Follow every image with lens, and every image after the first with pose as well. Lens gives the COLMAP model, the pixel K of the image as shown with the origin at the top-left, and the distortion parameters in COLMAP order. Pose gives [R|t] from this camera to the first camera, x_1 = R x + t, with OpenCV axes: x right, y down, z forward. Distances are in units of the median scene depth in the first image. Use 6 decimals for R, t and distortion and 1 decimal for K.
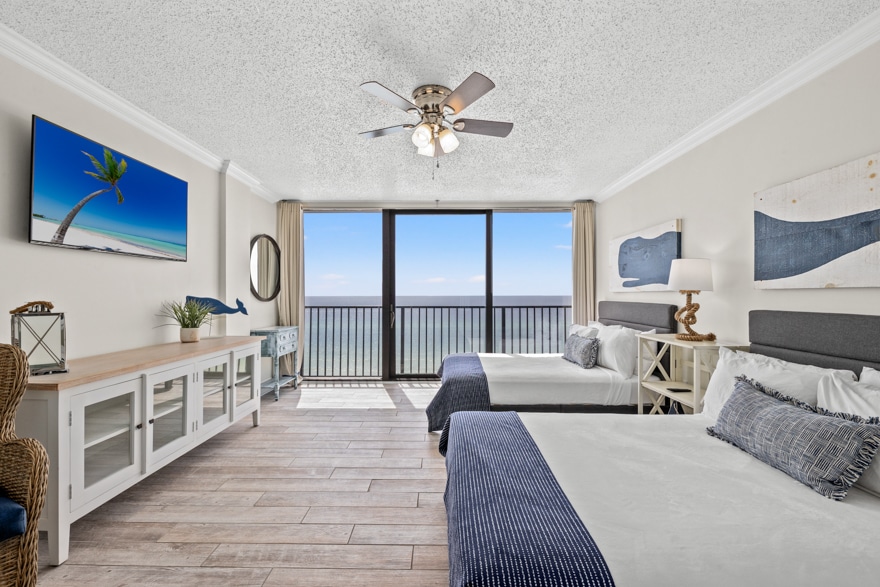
lens RADIAL K [[354.5, 0, 446.5], [0, 354.5, 292.8], [0, 0, 1]] dist [0.007825, -0.005978]
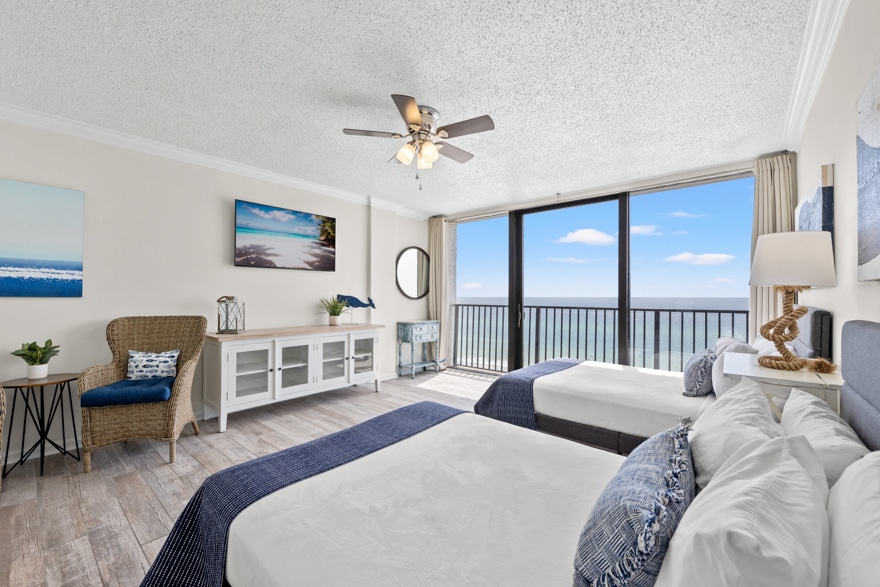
lens RADIAL K [[354.5, 0, 446.1], [0, 354.5, 293.6], [0, 0, 1]] dist [0.007825, -0.005978]
pose [[0.768274, -0.000903, -0.640120, 0.537274], [0.000046, 0.999999, -0.001356, 0.006604], [0.640121, 0.001012, 0.768274, 0.142250]]
